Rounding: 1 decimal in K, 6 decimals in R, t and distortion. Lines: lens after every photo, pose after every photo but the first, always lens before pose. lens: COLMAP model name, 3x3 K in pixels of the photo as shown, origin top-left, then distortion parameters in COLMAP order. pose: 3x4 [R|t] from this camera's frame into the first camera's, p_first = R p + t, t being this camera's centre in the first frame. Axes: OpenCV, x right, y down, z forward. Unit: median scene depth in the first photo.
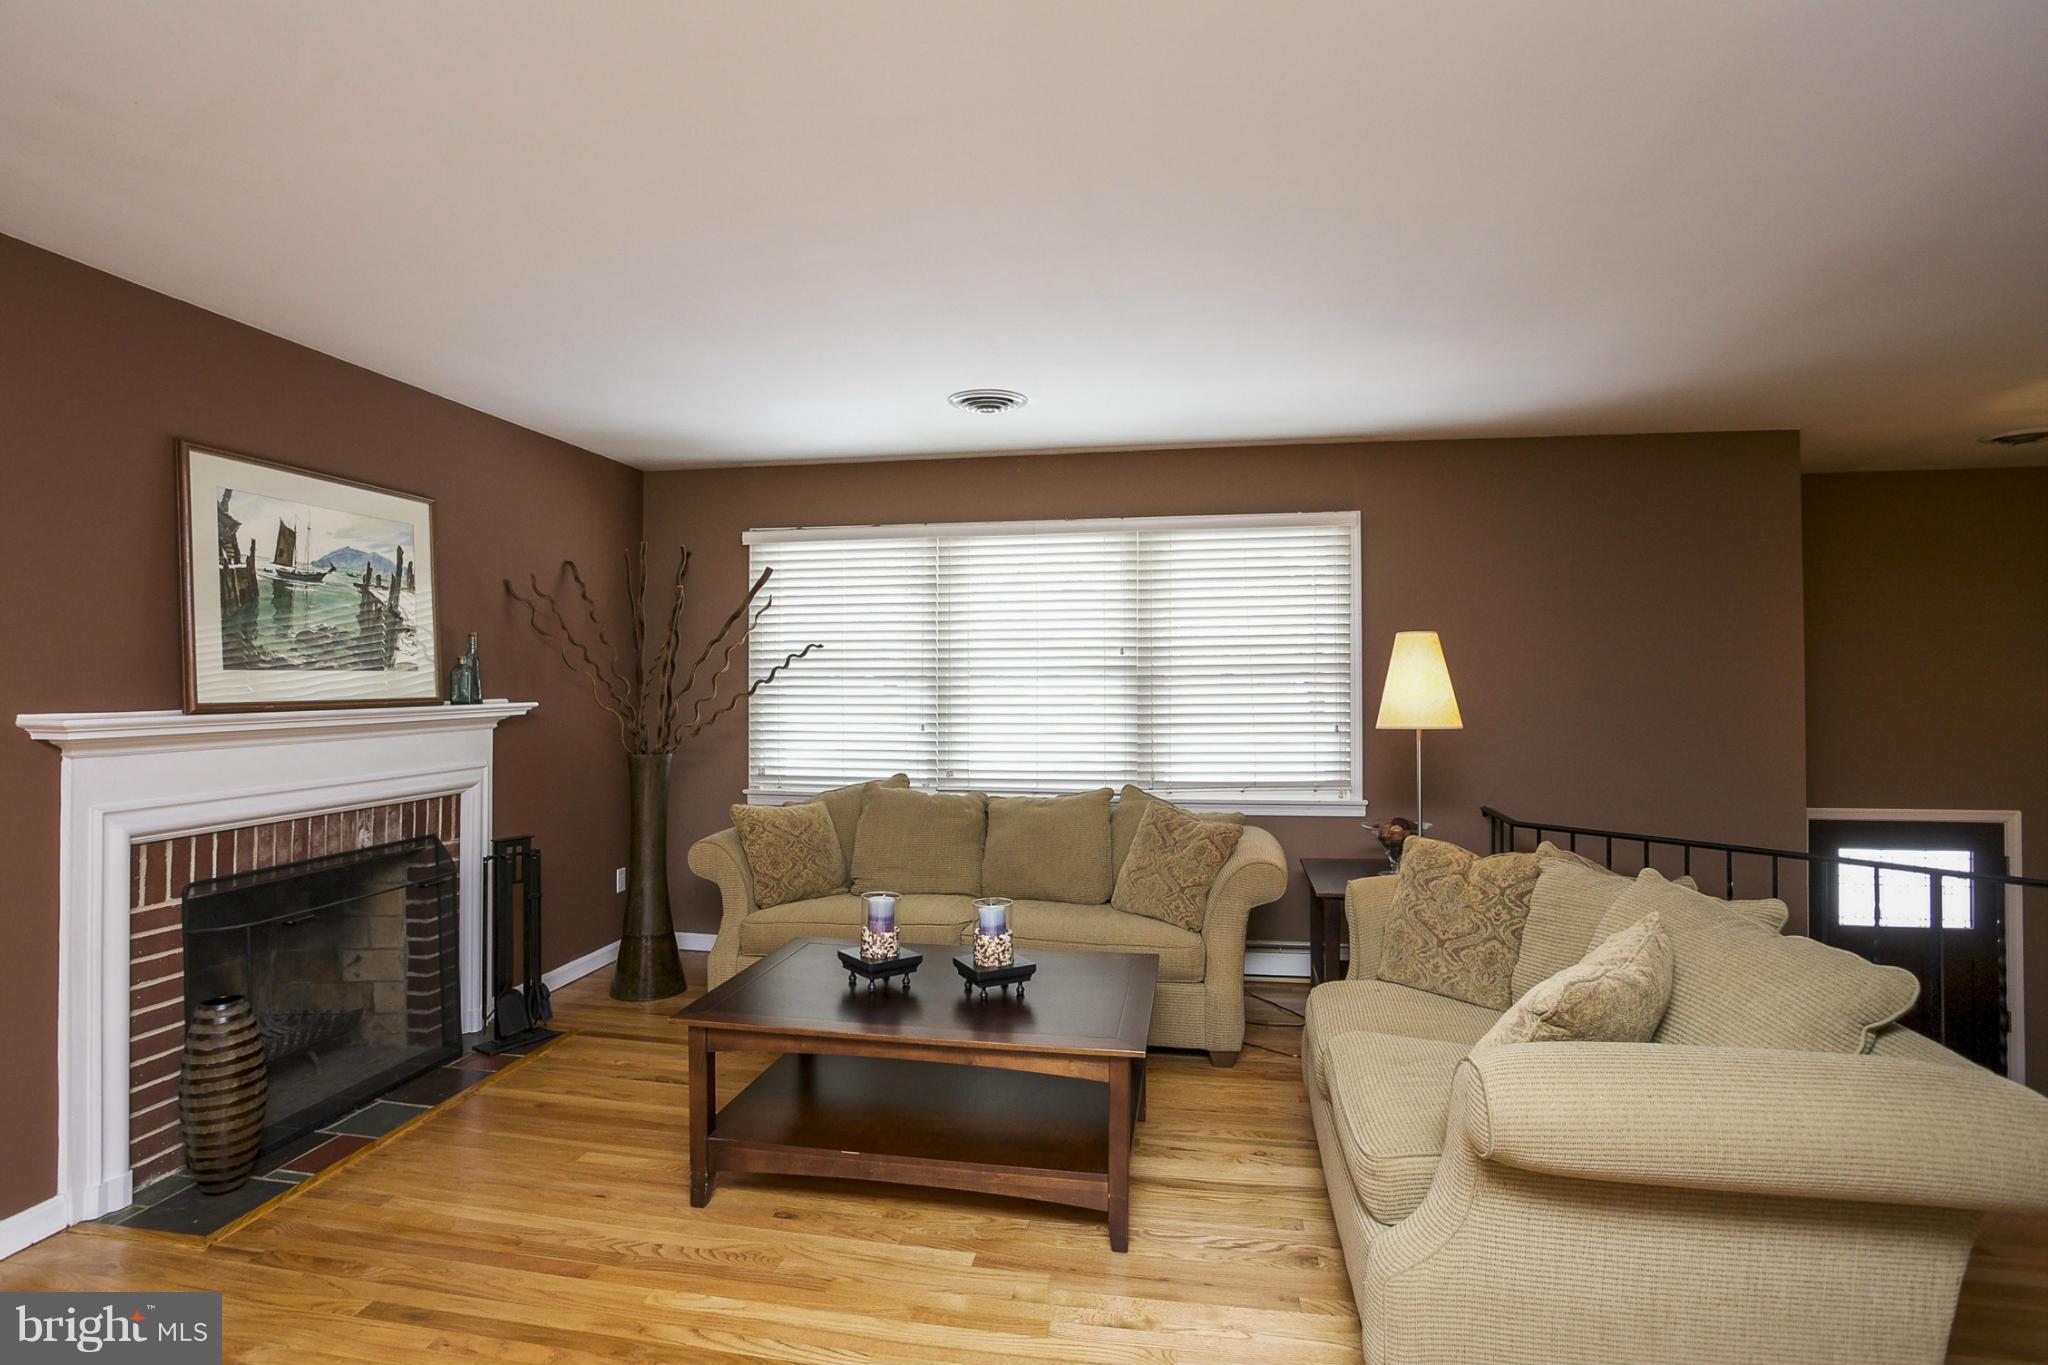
lens RADIAL K [[1030.4, 0, 1029.3], [0, 1030.4, 647.8], [0, 0, 1]] dist [-0.035012, 0.001008]
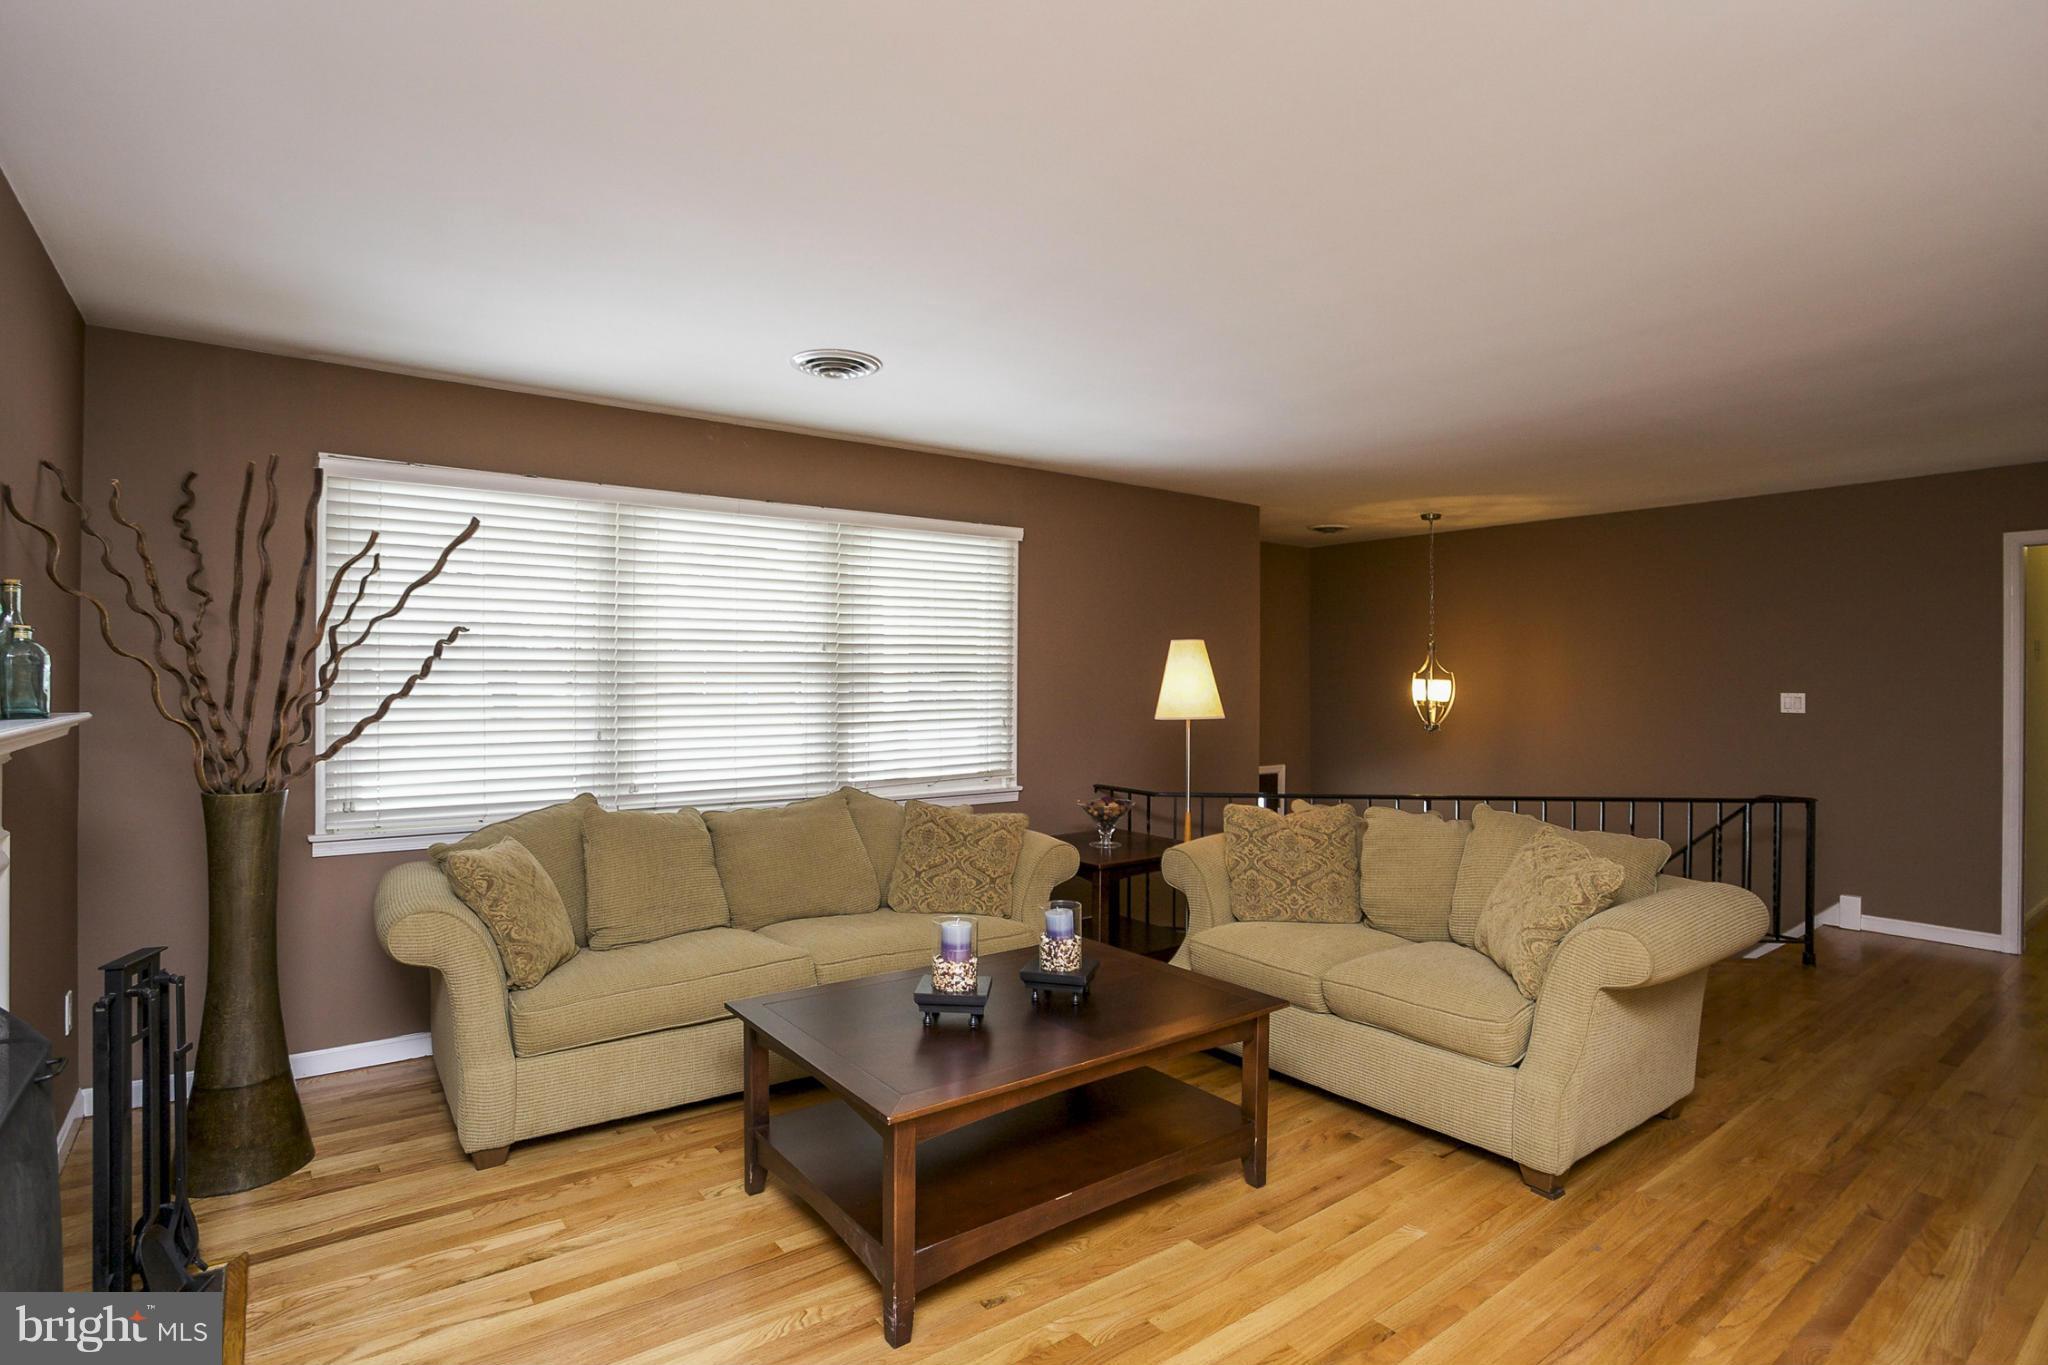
lens RADIAL K [[994.8, 0, 1016.6], [0, 994.8, 672.9], [0, 0, 1]] dist [-0.057870, 0.024926]
pose [[0.697901, 0.009608, 0.716130, -0.454632], [-0.025974, 0.999592, 0.011901, 0.011429], [-0.715723, -0.026906, 0.697866, 0.237694]]
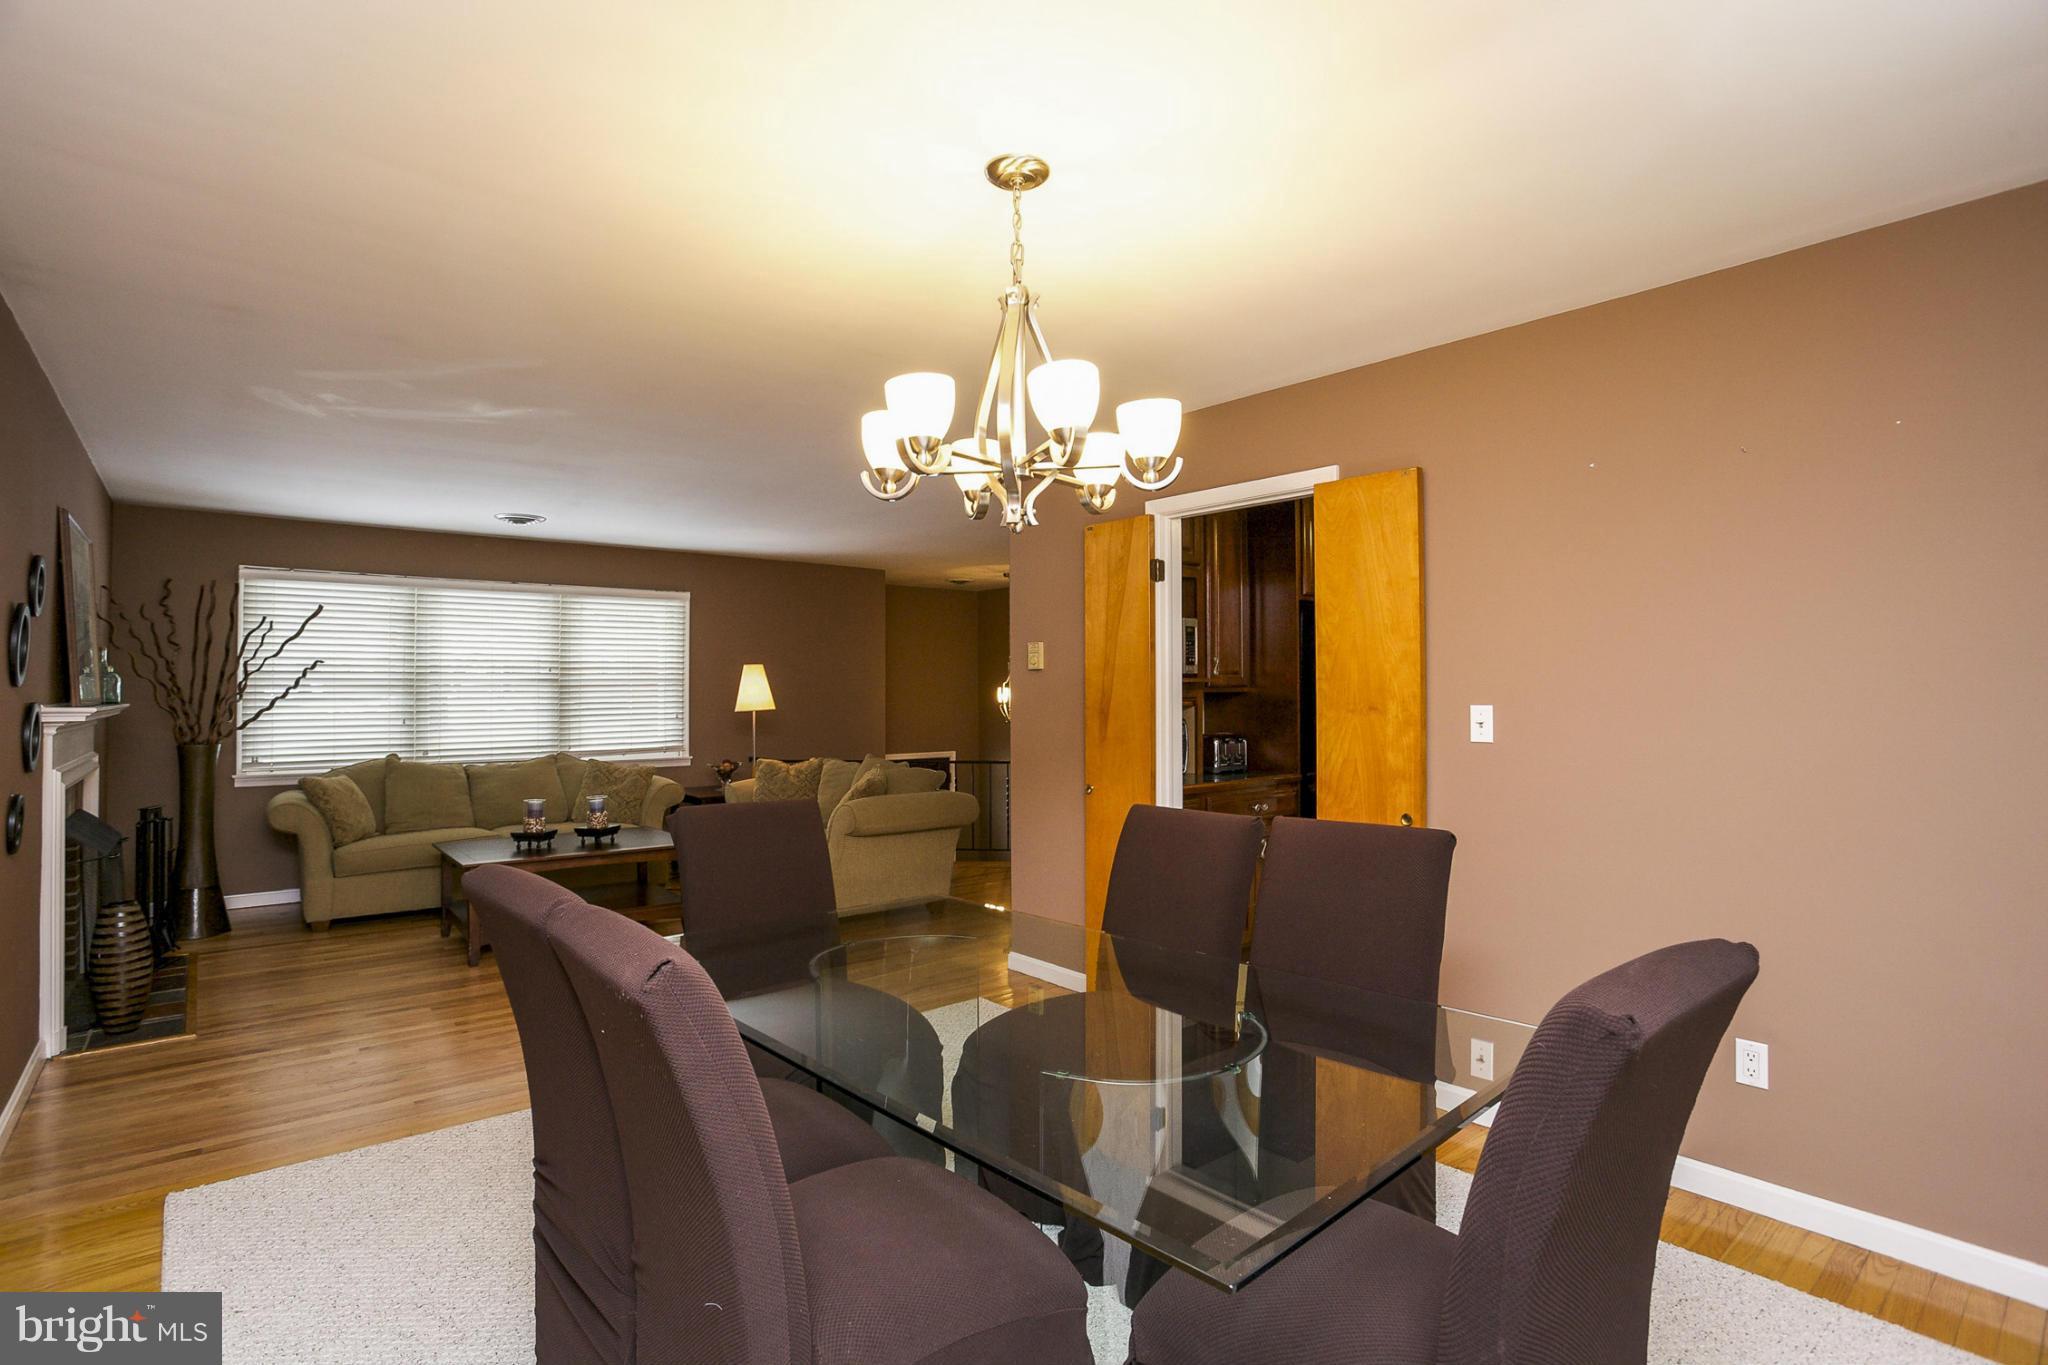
lens RADIAL K [[992.7, 0, 1005.6], [0, 992.7, 671.6], [0, 0, 1]] dist [-0.066976, 0.029762]
pose [[0.671914, 0.016728, 0.740440, -0.567481], [-0.022525, 0.999744, -0.002146, -0.006526], [-0.740287, -0.015236, 0.672119, -0.534945]]
